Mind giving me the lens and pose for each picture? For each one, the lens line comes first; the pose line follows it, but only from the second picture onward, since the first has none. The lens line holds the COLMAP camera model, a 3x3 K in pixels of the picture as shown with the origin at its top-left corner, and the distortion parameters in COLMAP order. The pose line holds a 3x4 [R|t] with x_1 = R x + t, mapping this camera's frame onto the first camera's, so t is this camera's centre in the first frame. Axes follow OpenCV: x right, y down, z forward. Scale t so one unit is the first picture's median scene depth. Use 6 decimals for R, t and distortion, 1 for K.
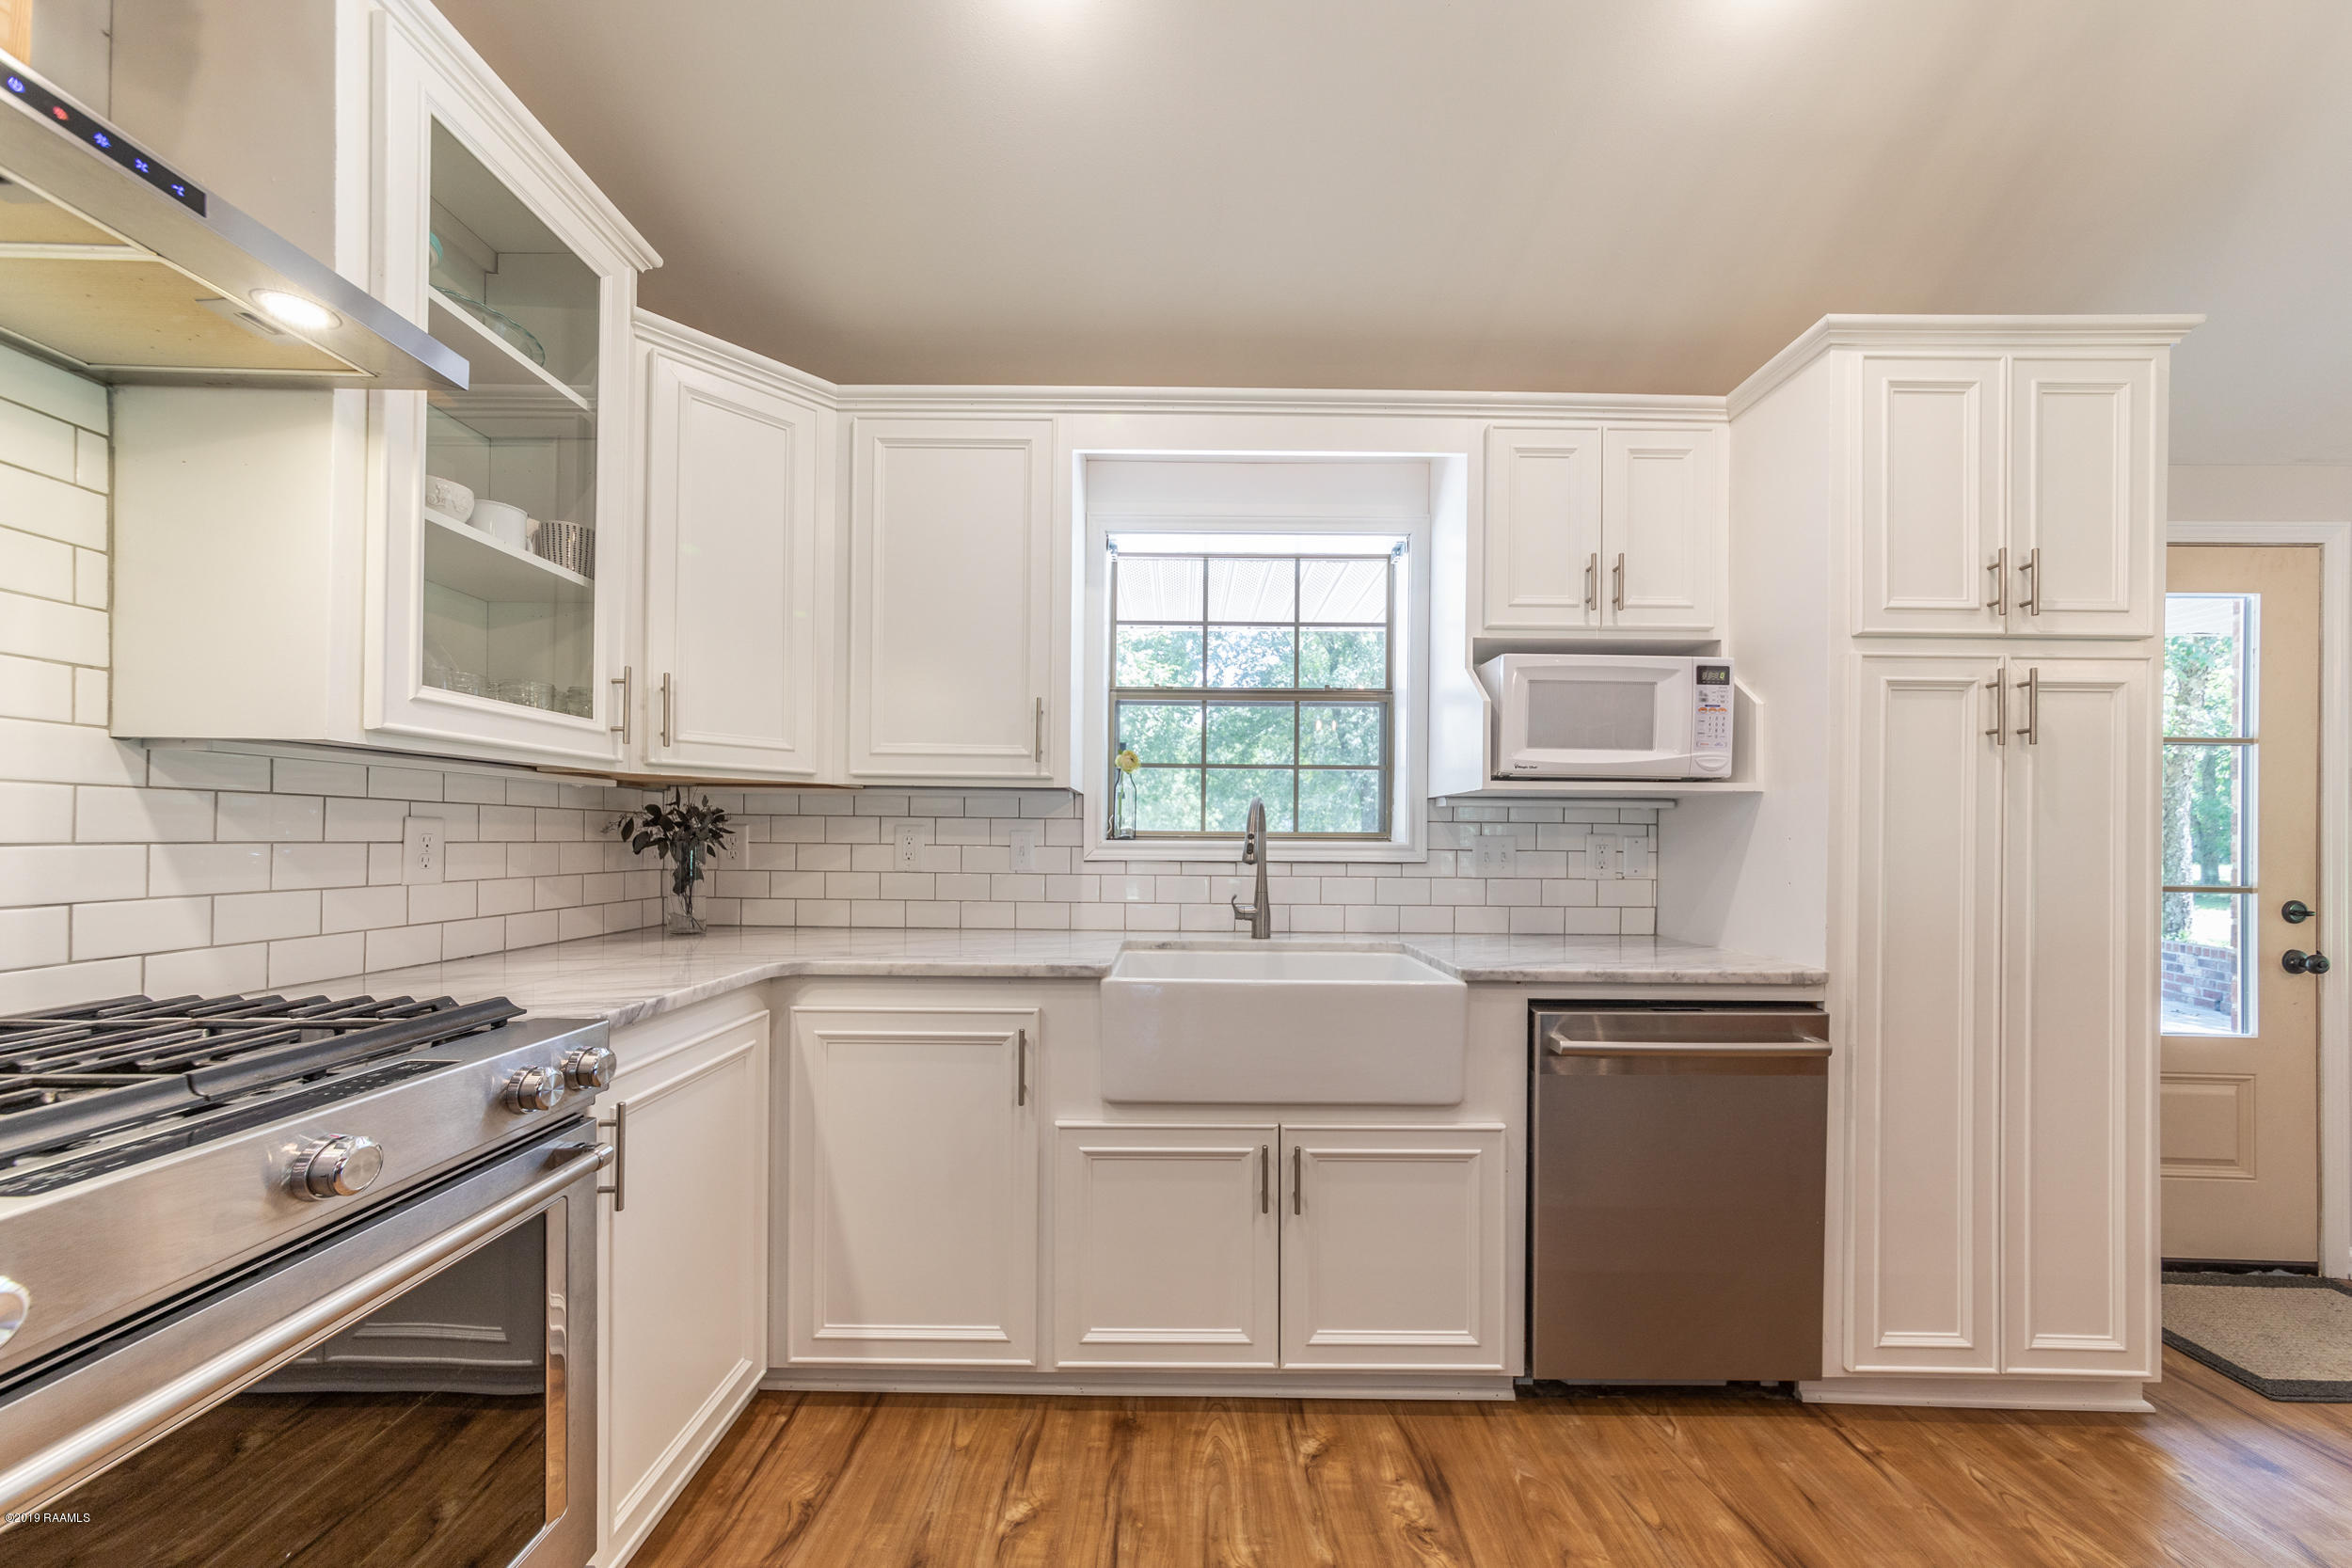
lens RADIAL K [[825.4, 0, 1168.9], [0, 825.4, 837.9], [0, 0, 1]] dist [-0.000370, 0.000006]
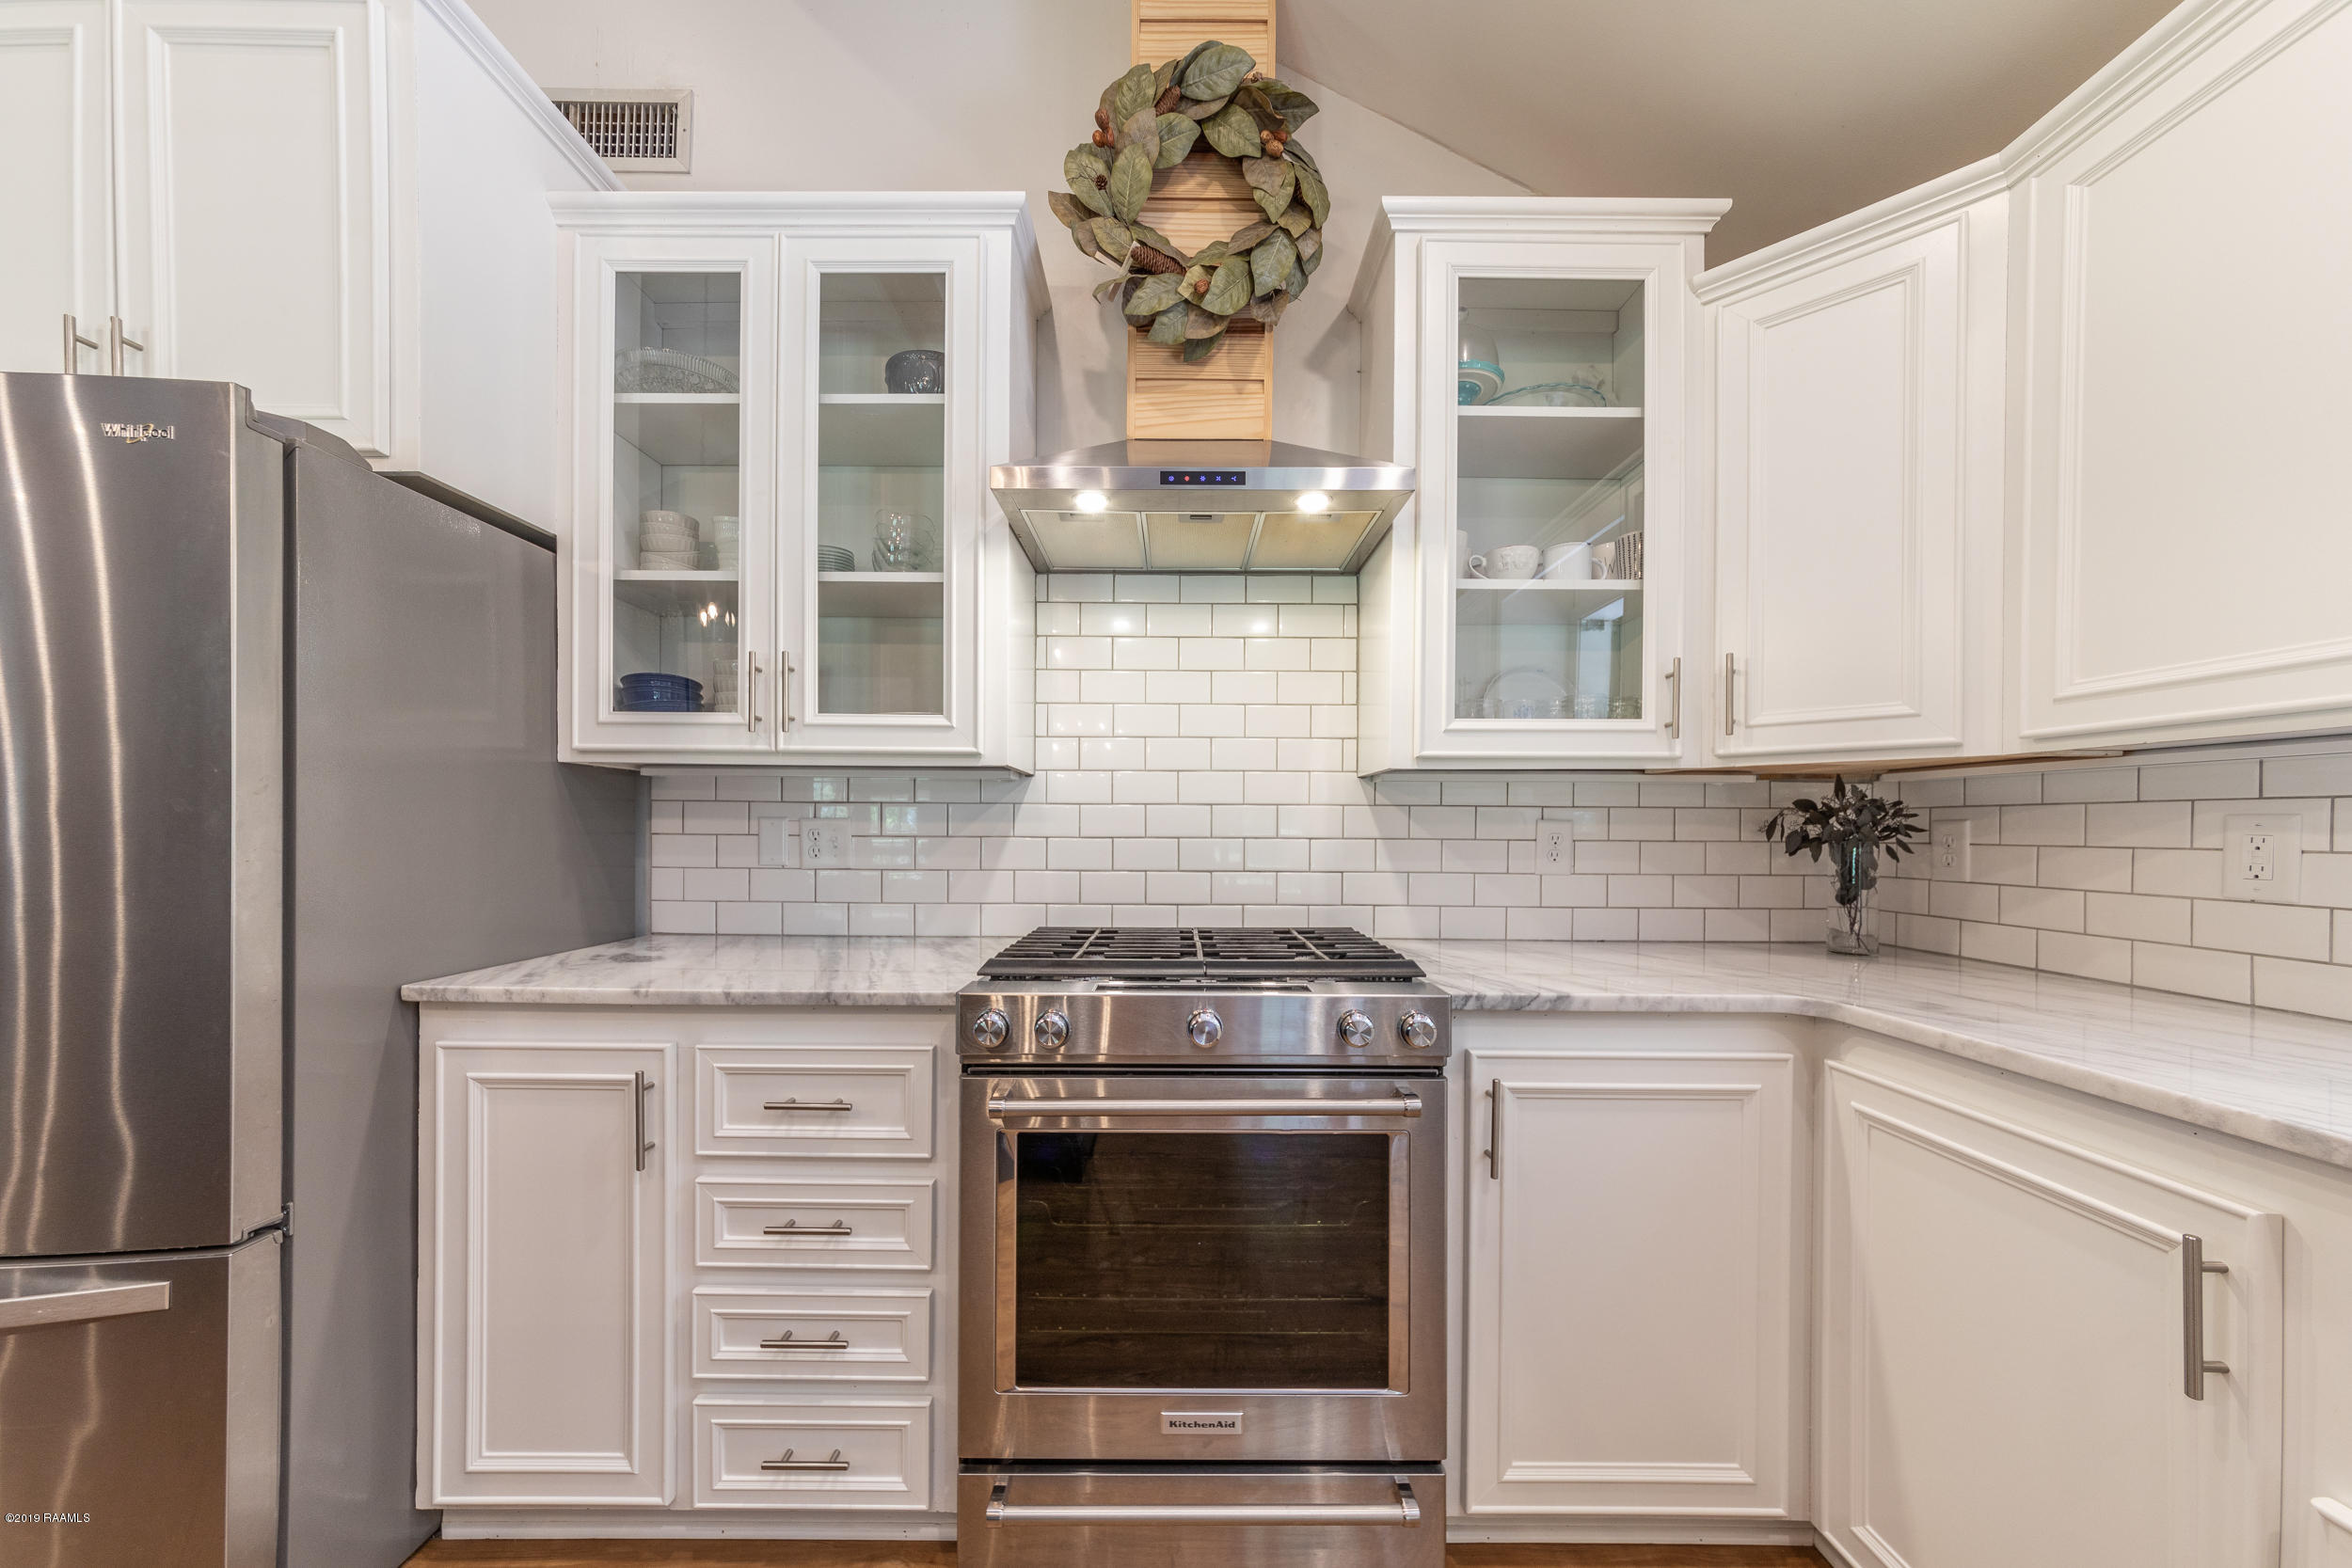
lens RADIAL K [[825.4, 0, 1165.5], [0, 825.4, 828.6], [0, 0, 1]] dist [-0.000370, 0.000006]
pose [[0.005697, -0.011160, -0.999921, 0.285204], [-0.004995, 0.999925, -0.011189, 0.004646], [0.999971, 0.005058, 0.005641, 0.382261]]
